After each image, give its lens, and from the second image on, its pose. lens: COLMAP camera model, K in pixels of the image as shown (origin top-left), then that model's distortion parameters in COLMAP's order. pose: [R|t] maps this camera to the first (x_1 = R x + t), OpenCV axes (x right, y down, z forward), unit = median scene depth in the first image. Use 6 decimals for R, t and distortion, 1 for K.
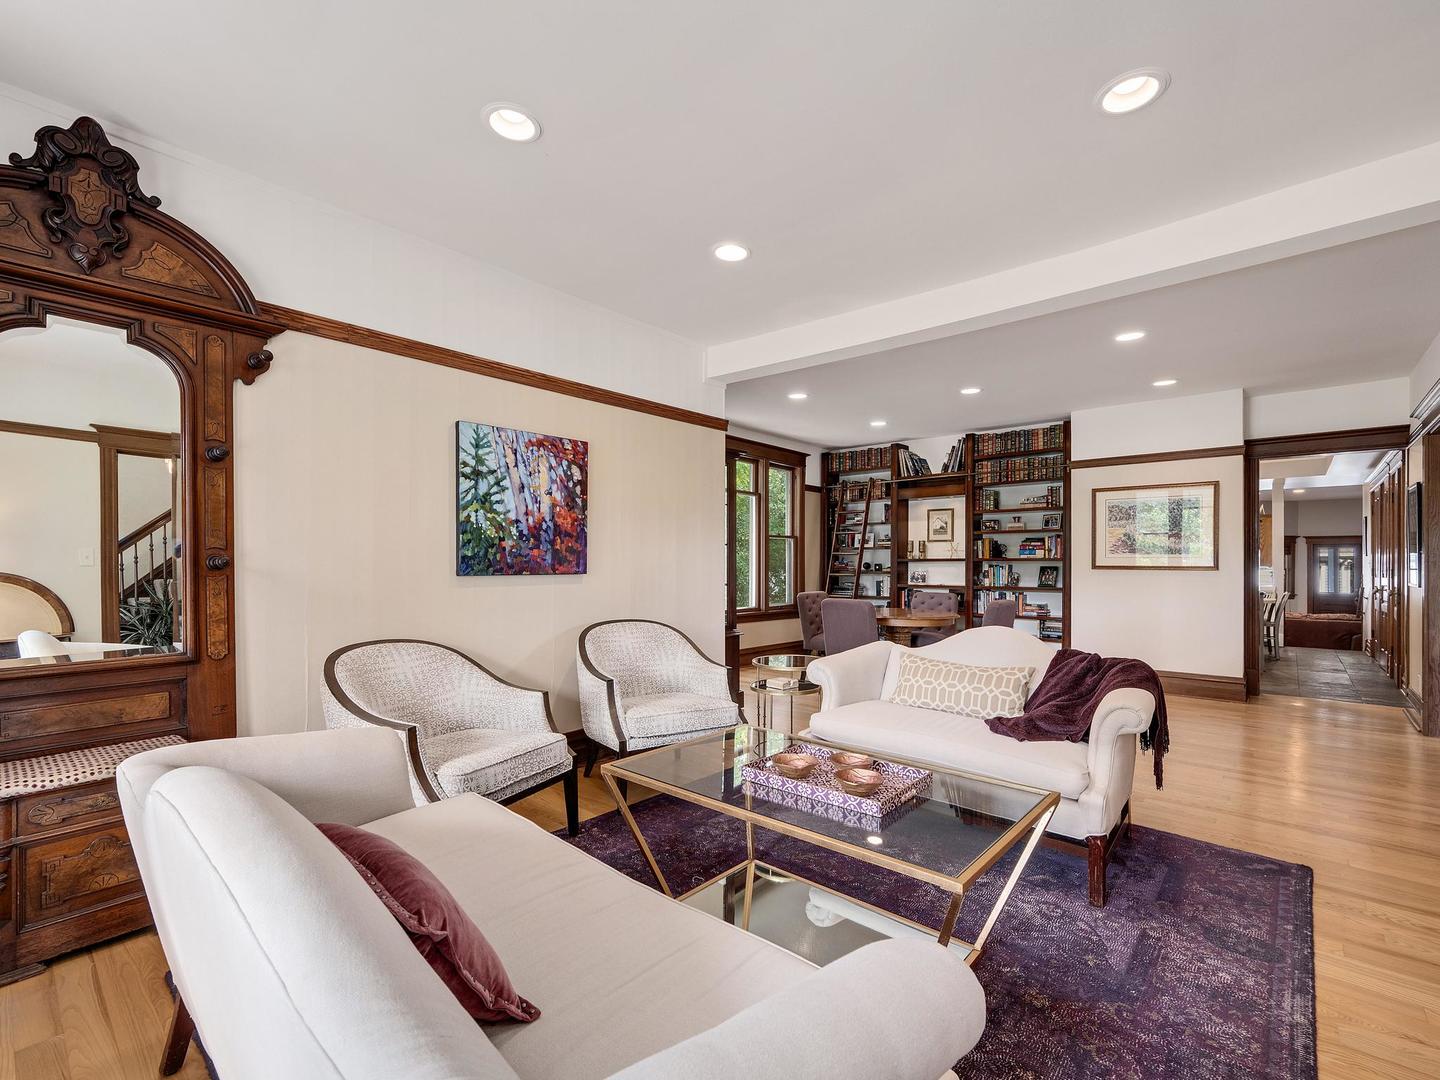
lens RADIAL K [[649.2, 0, 713.5], [0, 649.2, 535.7], [0, 0, 1]] dist [0.004642, 0.000766]
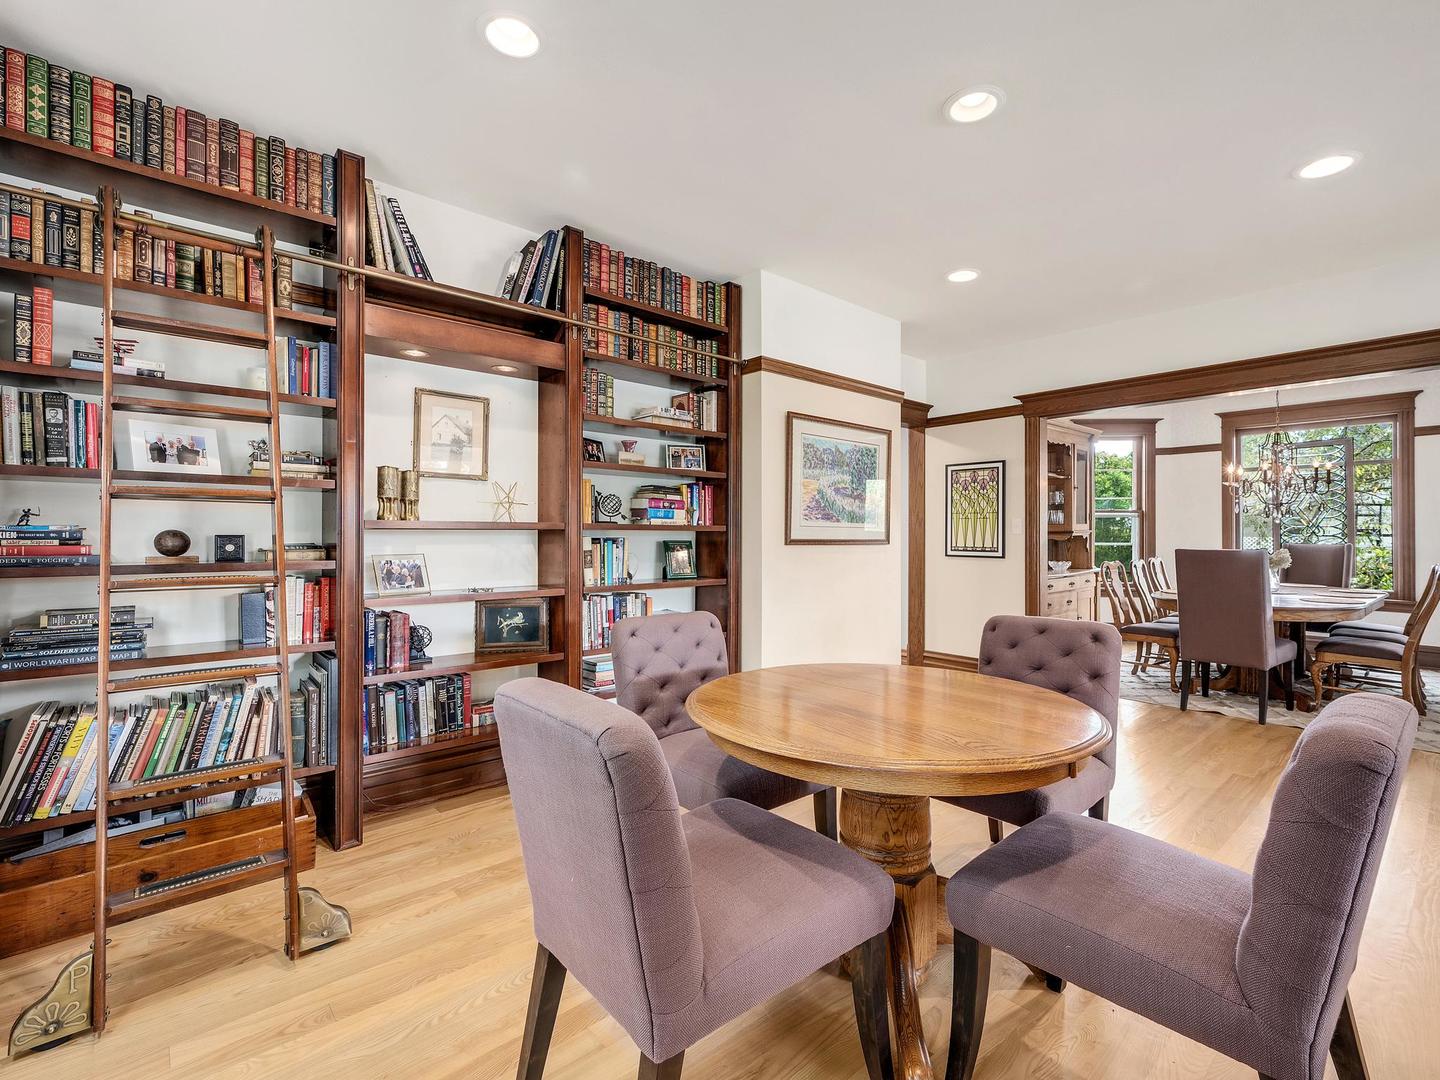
lens RADIAL K [[649.2, 0, 713.5], [0, 649.2, 535.7], [0, 0, 1]] dist [0.004642, 0.000766]
pose [[0.124140, 0.010158, 0.992213, -0.012367], [-0.038952, 0.999227, -0.005357, 0.042575], [-0.991500, -0.037984, 0.124440, 0.869031]]
